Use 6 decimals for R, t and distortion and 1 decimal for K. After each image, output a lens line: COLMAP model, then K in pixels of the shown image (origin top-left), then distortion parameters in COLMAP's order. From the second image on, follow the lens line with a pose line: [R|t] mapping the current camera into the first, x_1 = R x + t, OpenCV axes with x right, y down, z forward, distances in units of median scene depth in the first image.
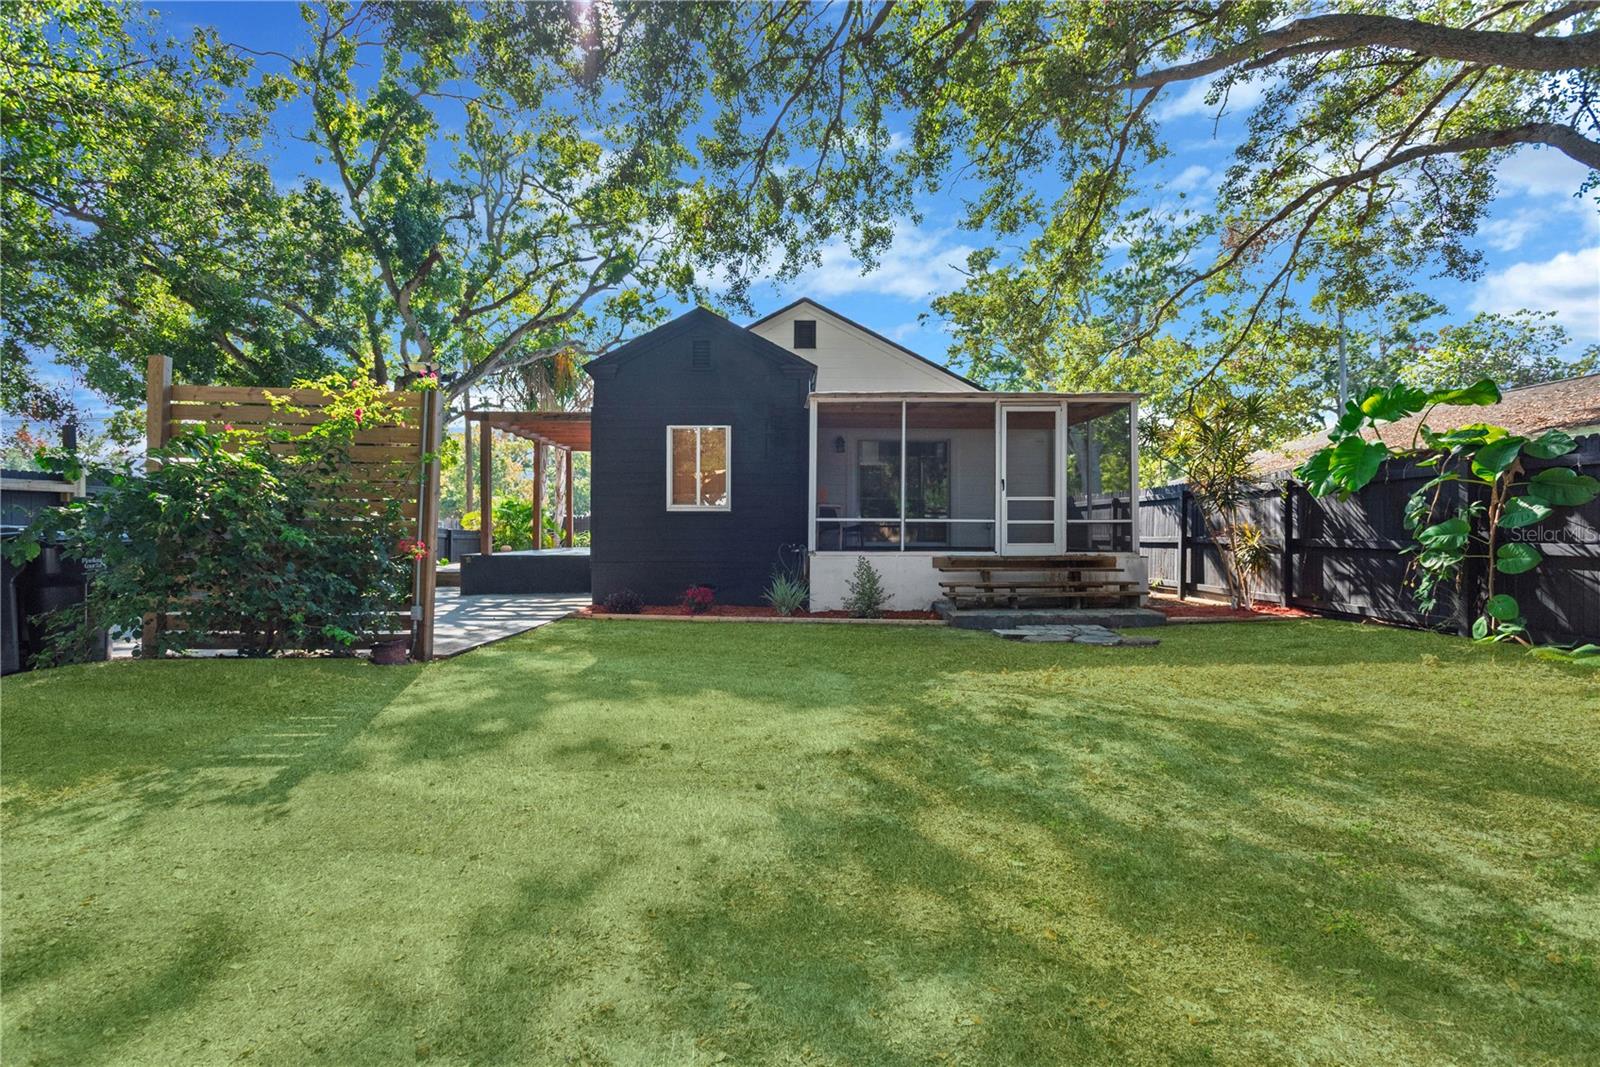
lens RADIAL K [[753.4, 0, 800.0], [0, 753.4, 533.5], [0, 0, 1]] dist [0.015776, -0.000872]
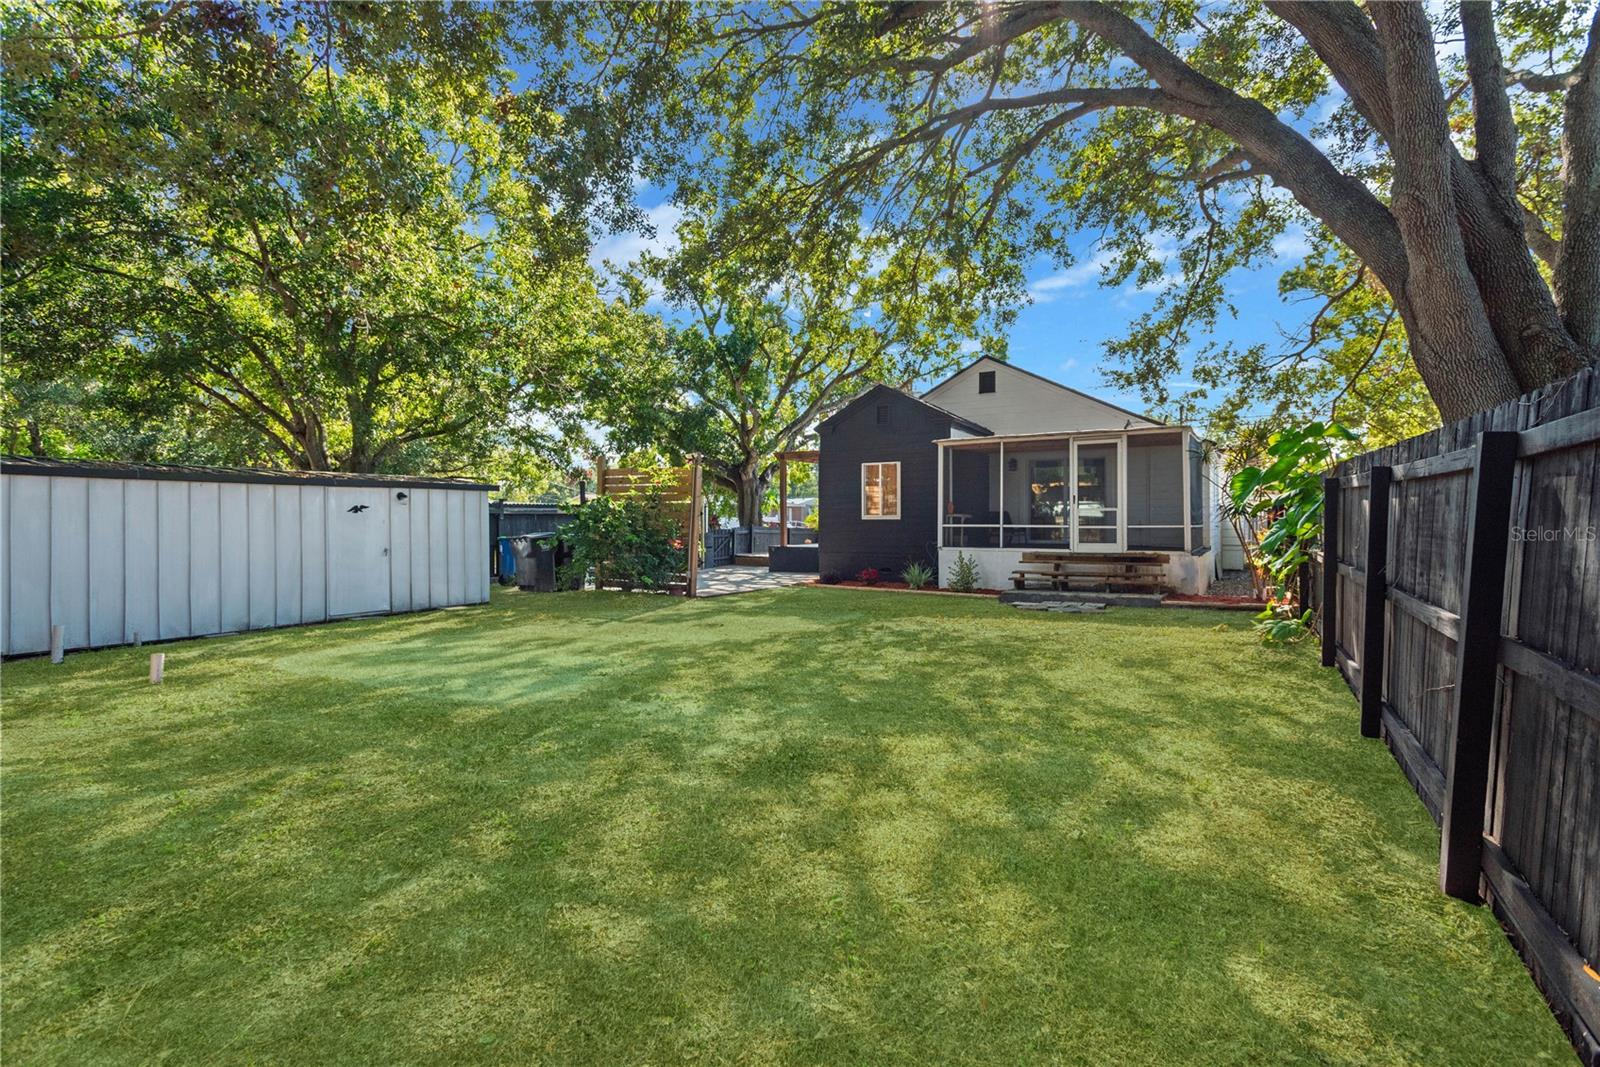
lens RADIAL K [[765.2, 0, 774.7], [0, 765.2, 529.3], [0, 0, 1]] dist [0.001794, -0.000105]
pose [[0.838981, -0.000876, -0.544159, 0.562314], [0.001943, 0.999997, 0.001386, -0.014271], [0.544157, -0.002220, 0.838981, -0.423796]]
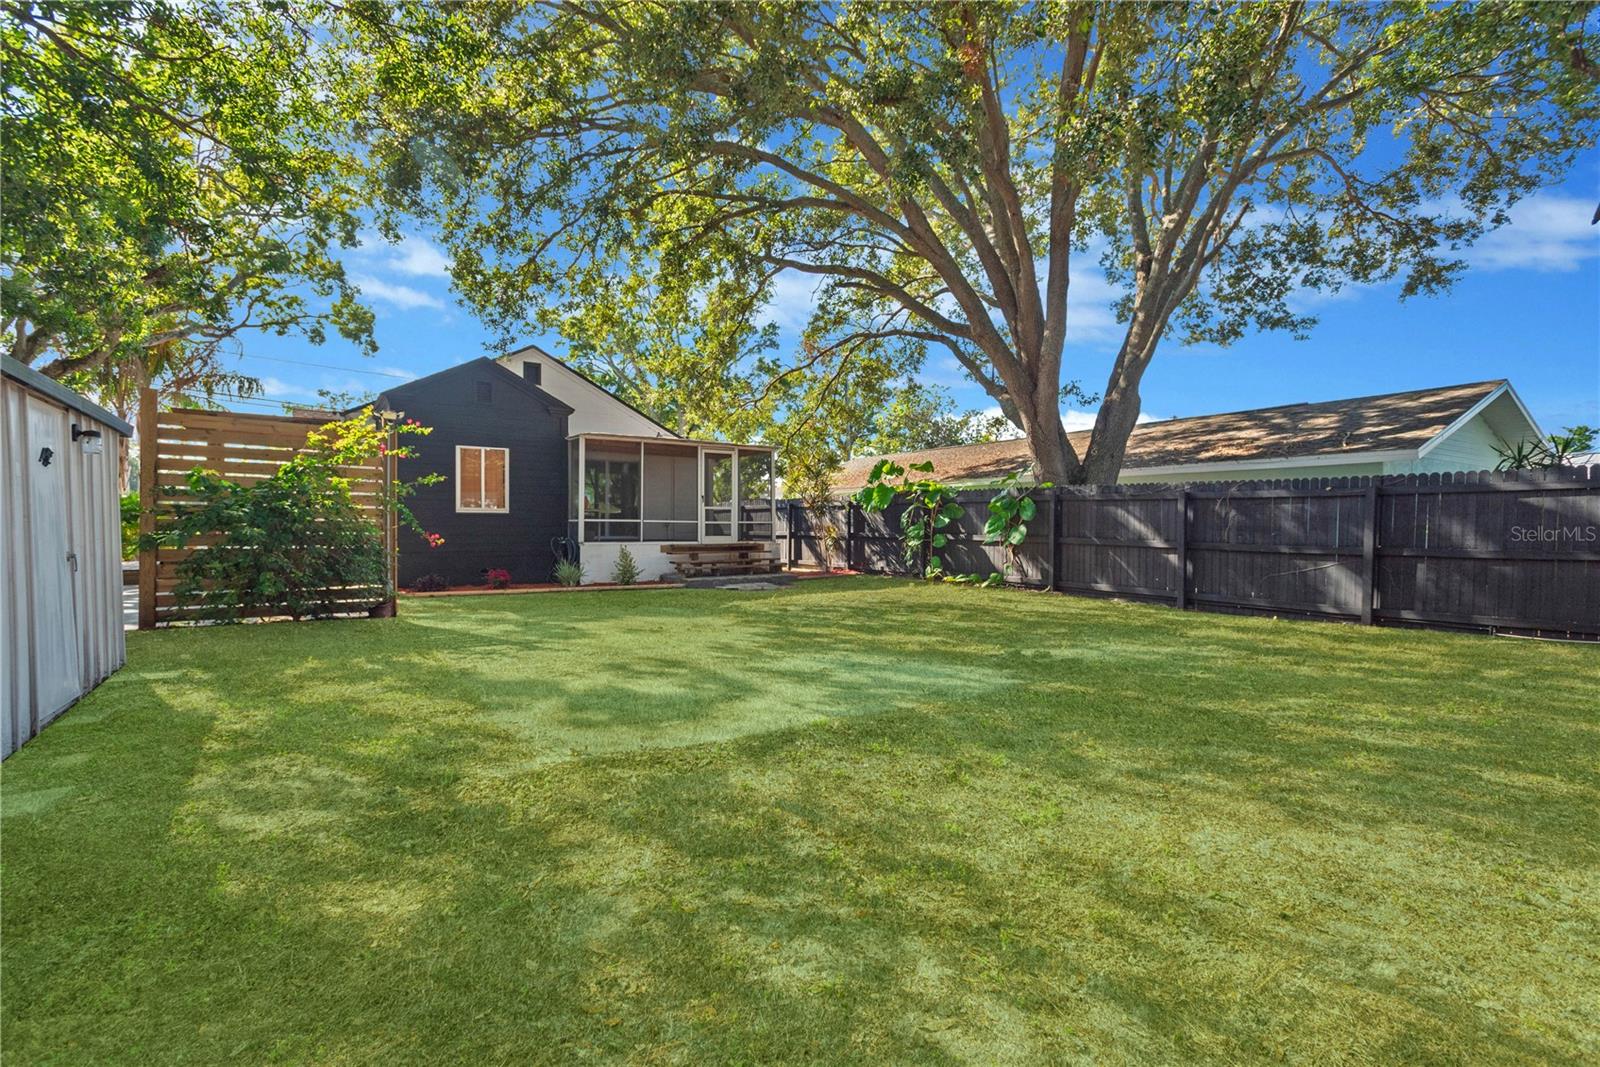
lens RADIAL K [[759.9, 0, 797.0], [0, 759.9, 568.9], [0, 0, 1]] dist [0.014792, -0.001501]
pose [[0.834741, -0.028840, 0.549887, -0.446469], [-0.000261, 0.998607, 0.052769, -0.002685], [-0.550643, -0.044192, 0.833571, -0.444262]]
